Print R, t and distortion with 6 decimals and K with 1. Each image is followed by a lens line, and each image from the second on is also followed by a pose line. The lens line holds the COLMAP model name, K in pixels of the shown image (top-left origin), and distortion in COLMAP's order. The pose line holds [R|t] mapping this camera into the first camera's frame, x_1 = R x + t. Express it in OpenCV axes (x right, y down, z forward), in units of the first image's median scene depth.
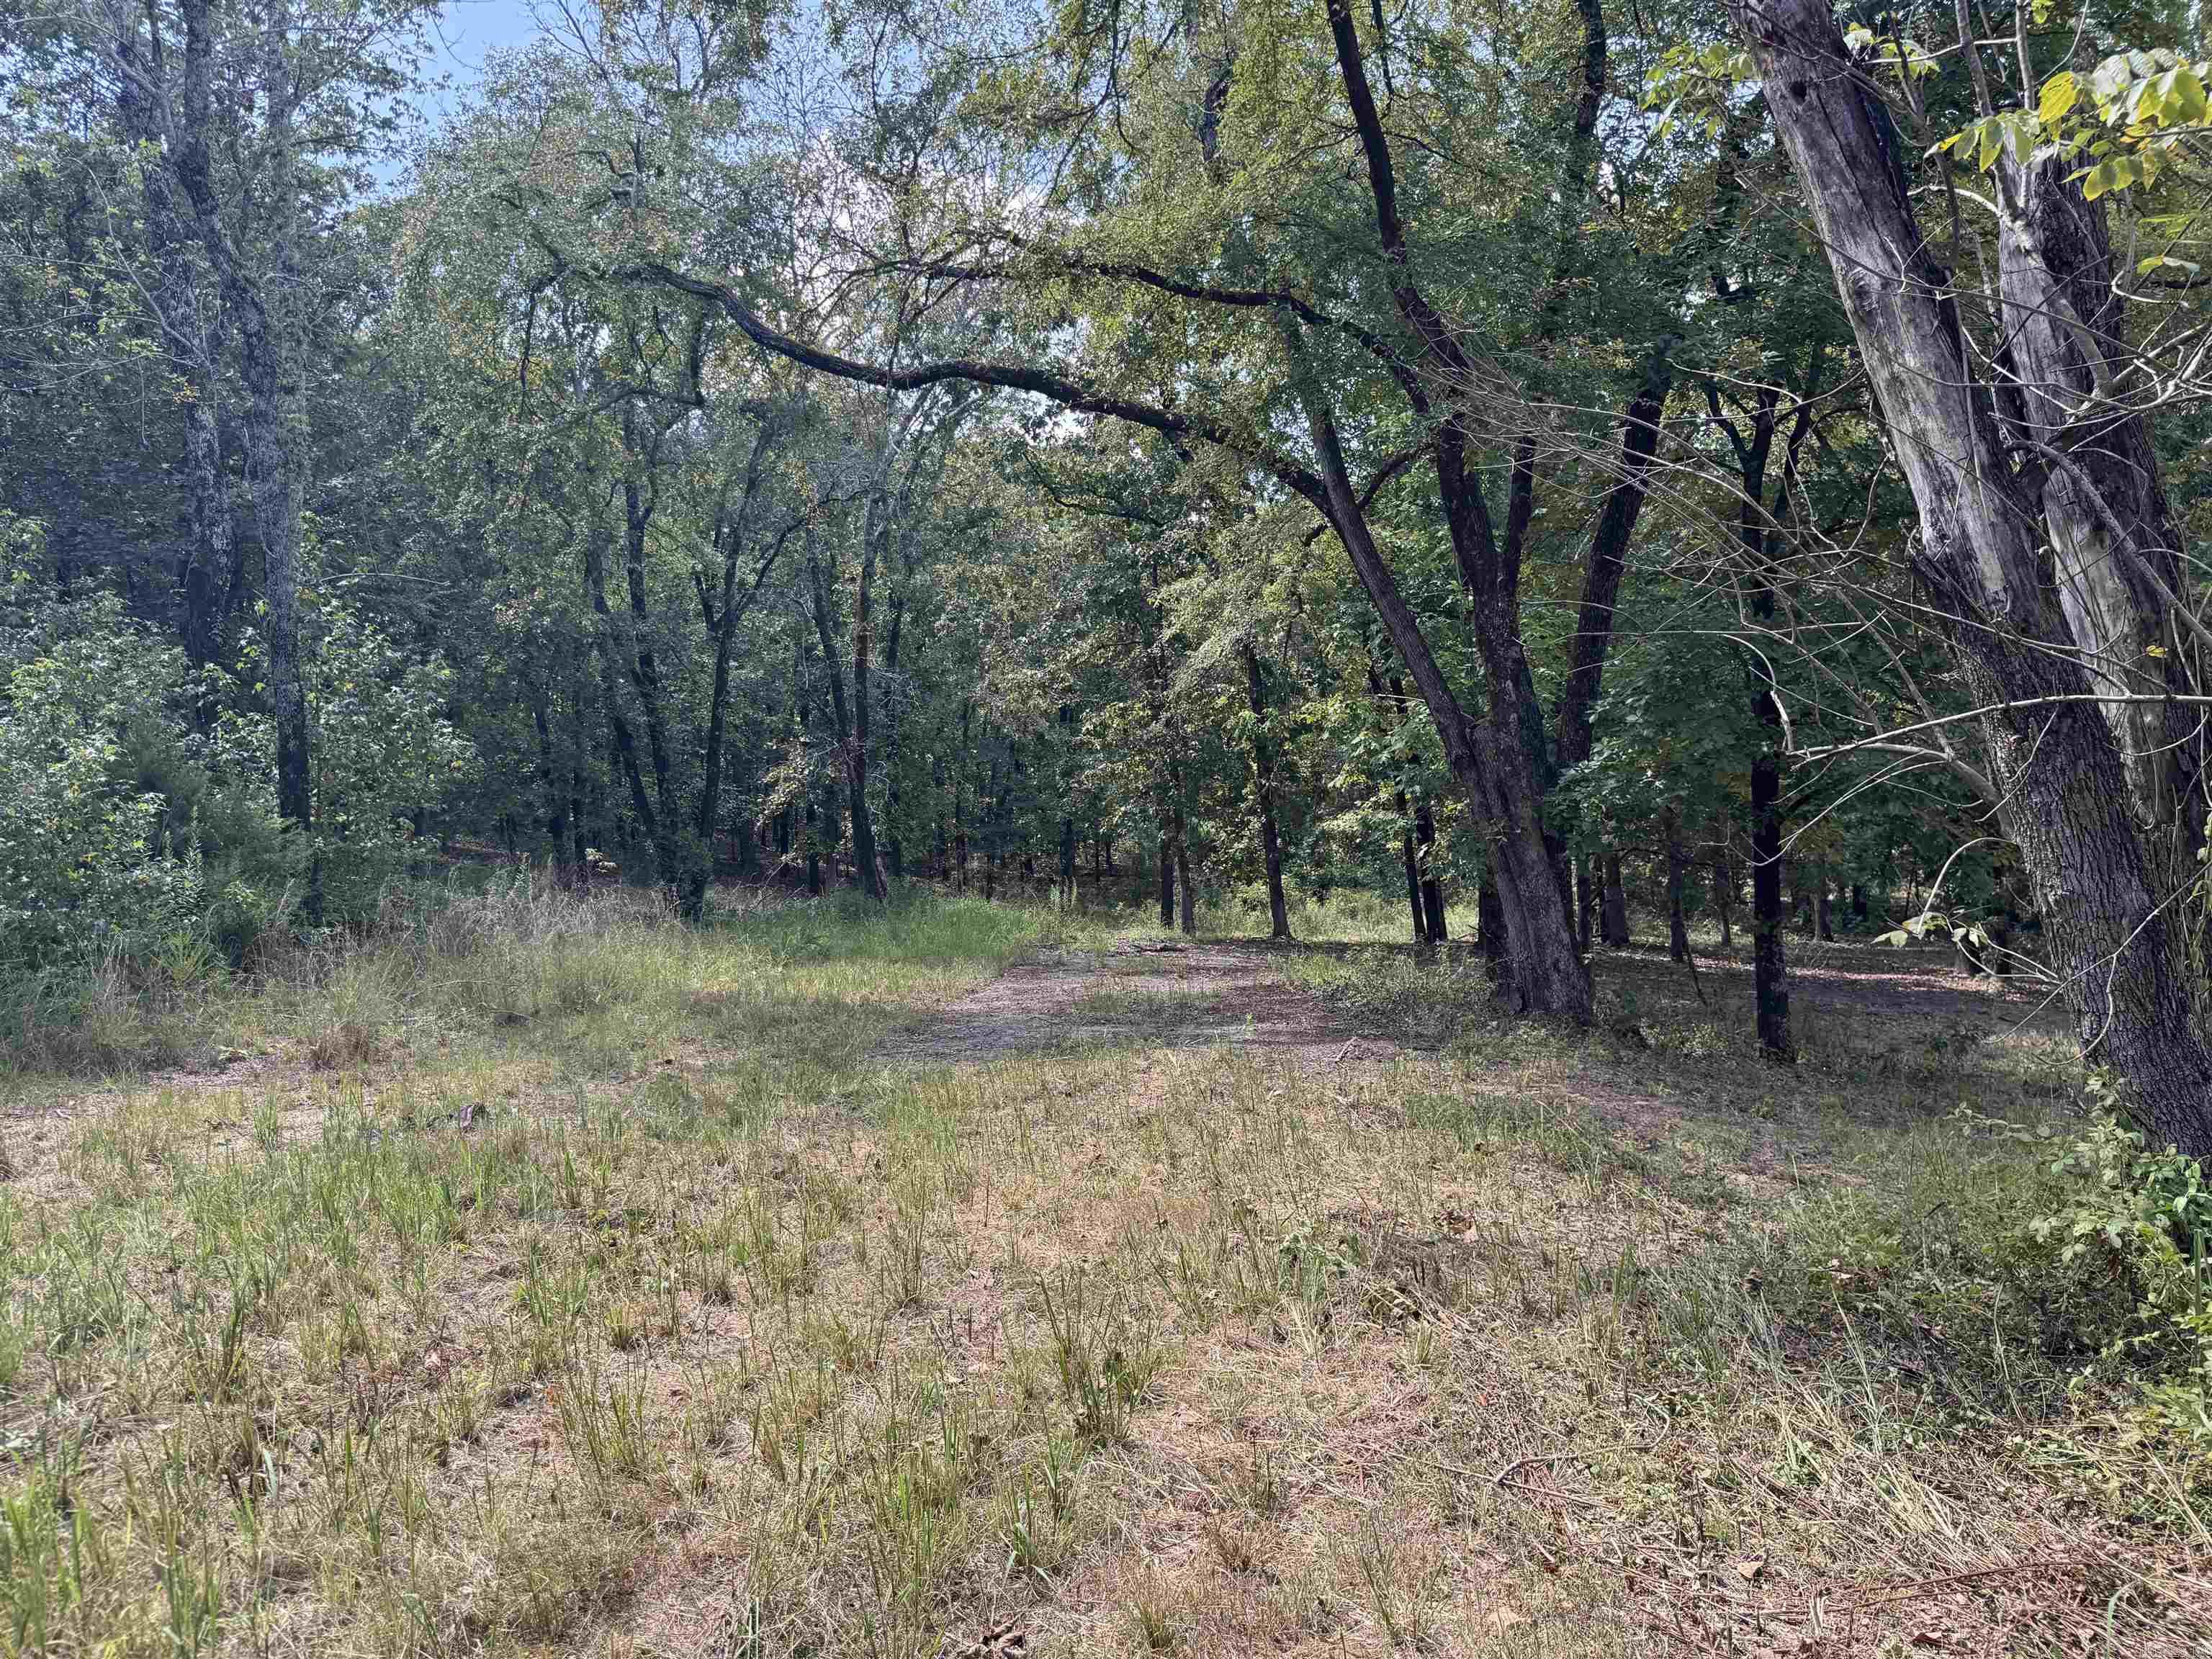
lens RADIAL K [[1533.4, 0, 1106.4], [0, 1533.4, 883.9], [0, 0, 1]] dist [-0.001449, 0.000557]
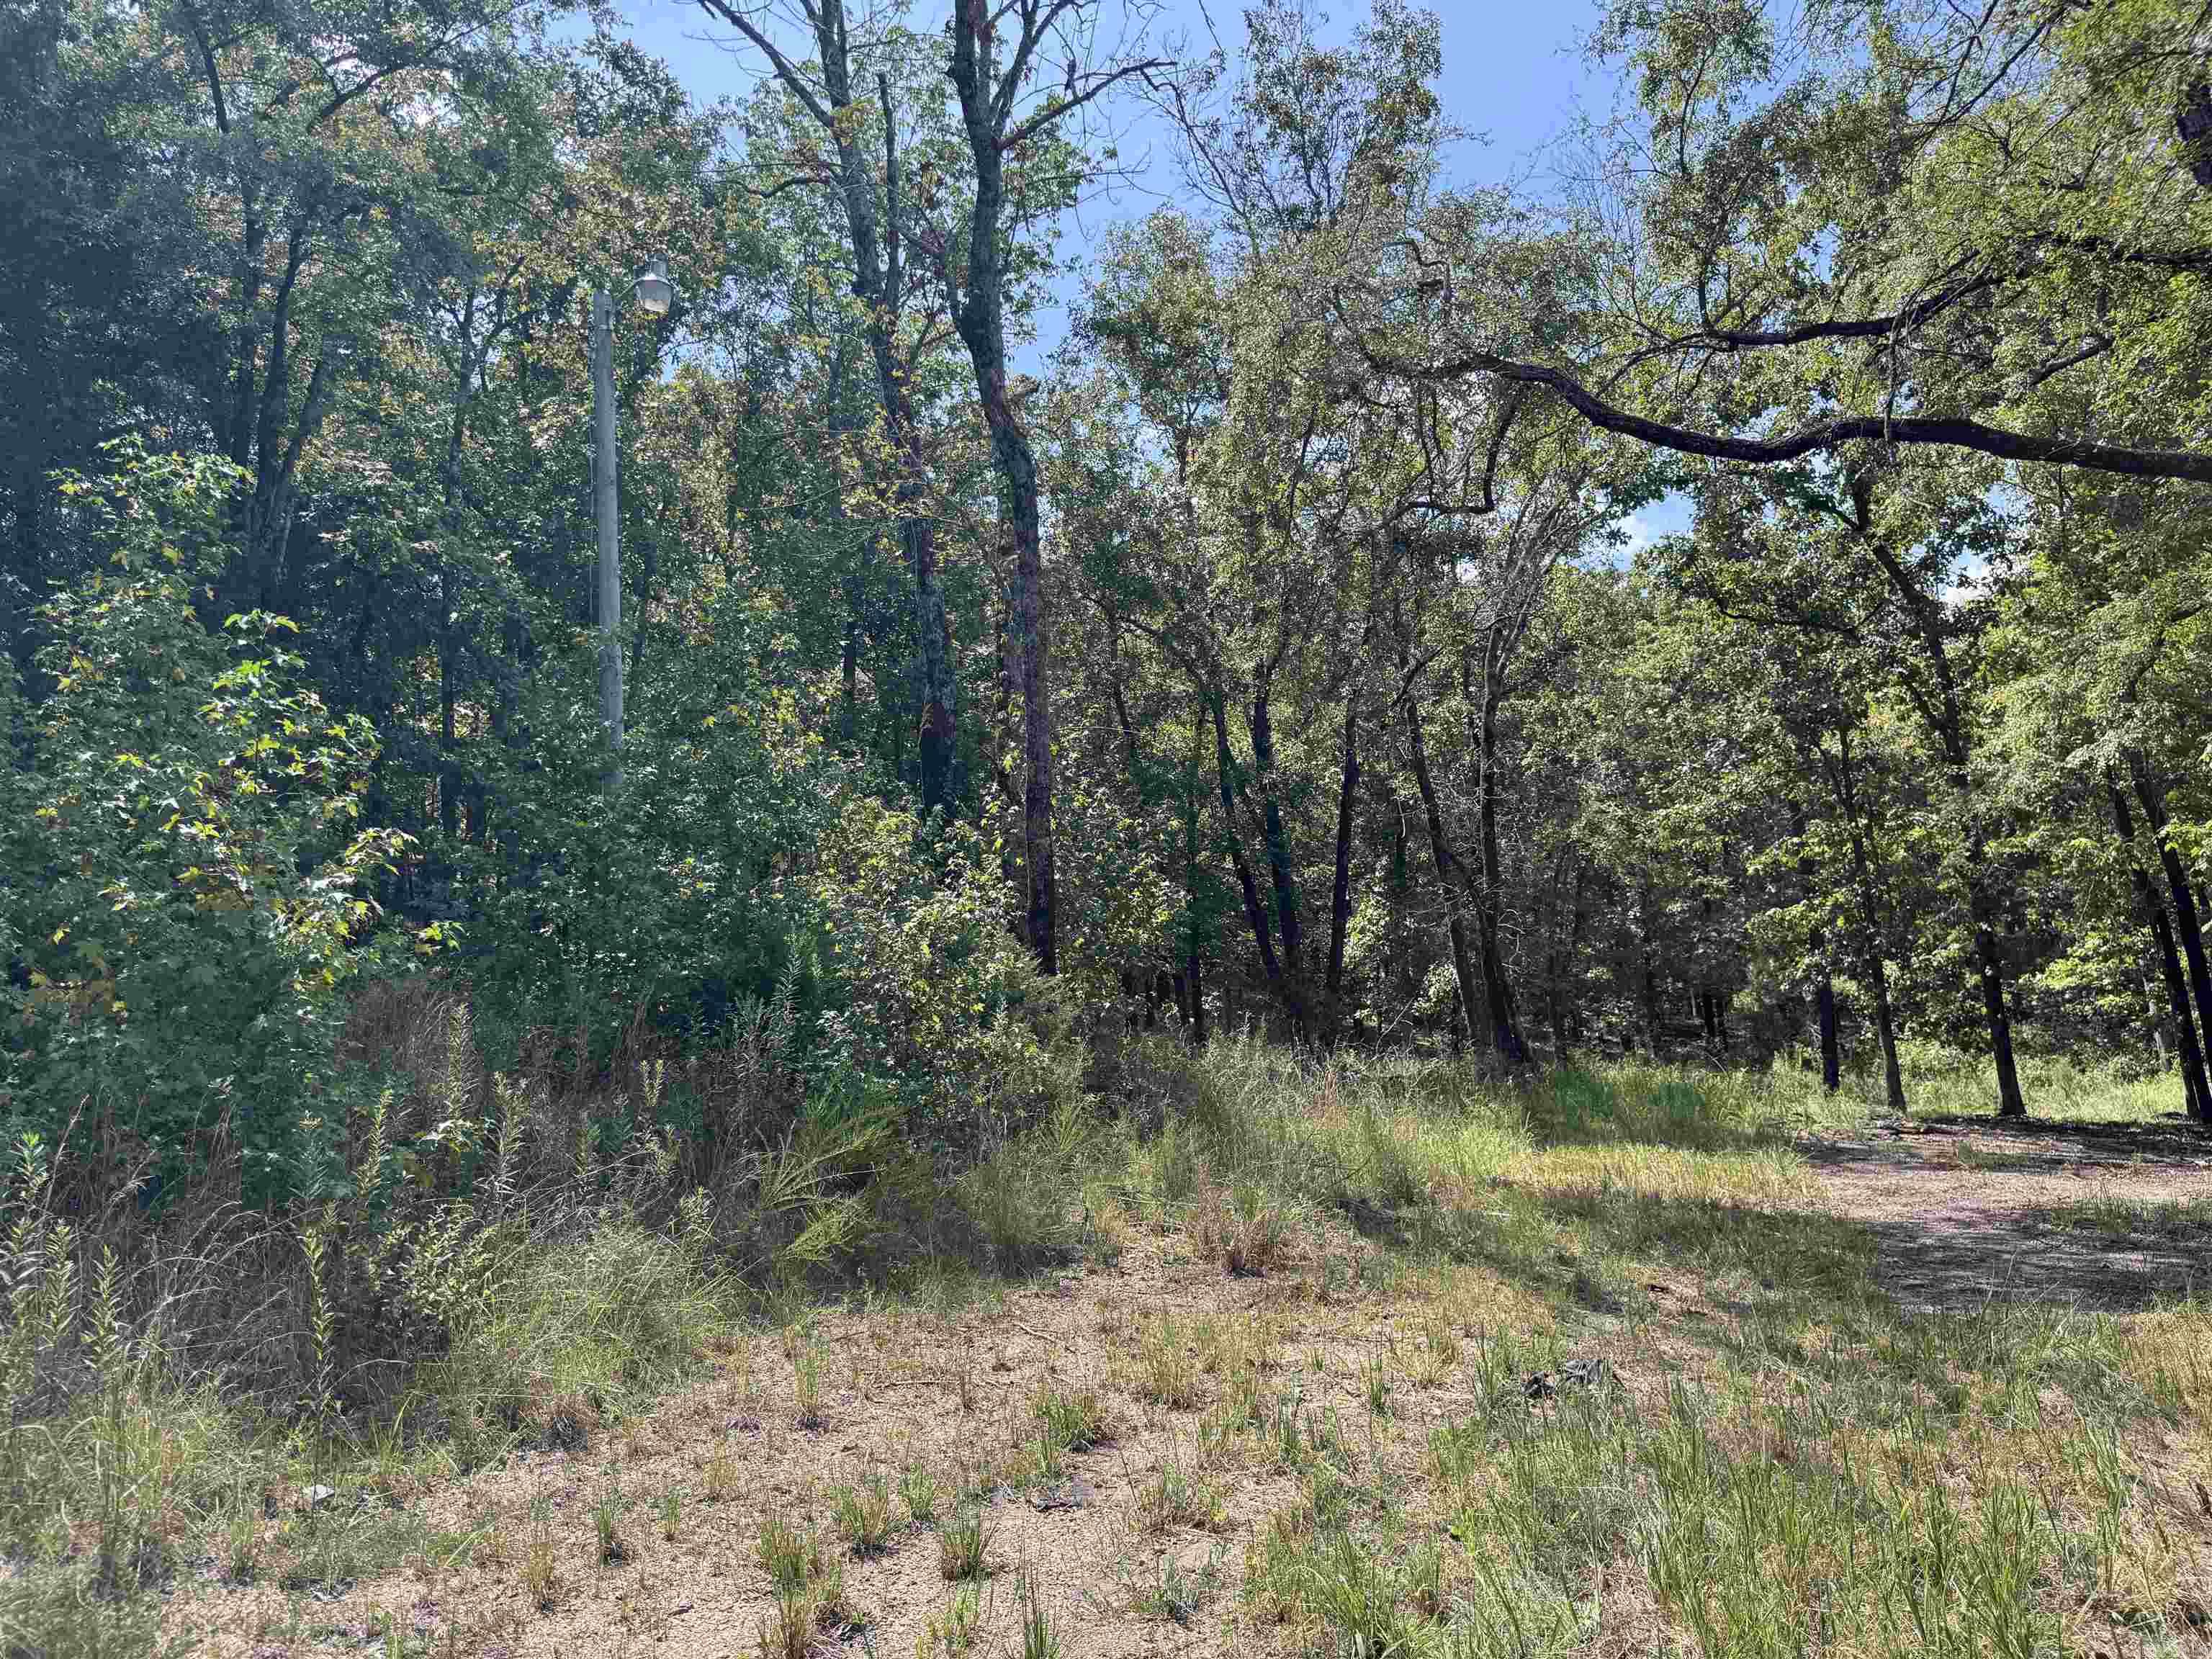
lens RADIAL K [[1553.2, 0, 1106.0], [0, 1553.2, 829.5], [0, 0, 1]] dist [0.099548, -0.140849]
pose [[0.960415, -0.038562, -0.275892, -0.127297], [0.000862, 0.990779, -0.135485, -0.002405], [0.278573, 0.129884, 0.951592, 0.049134]]
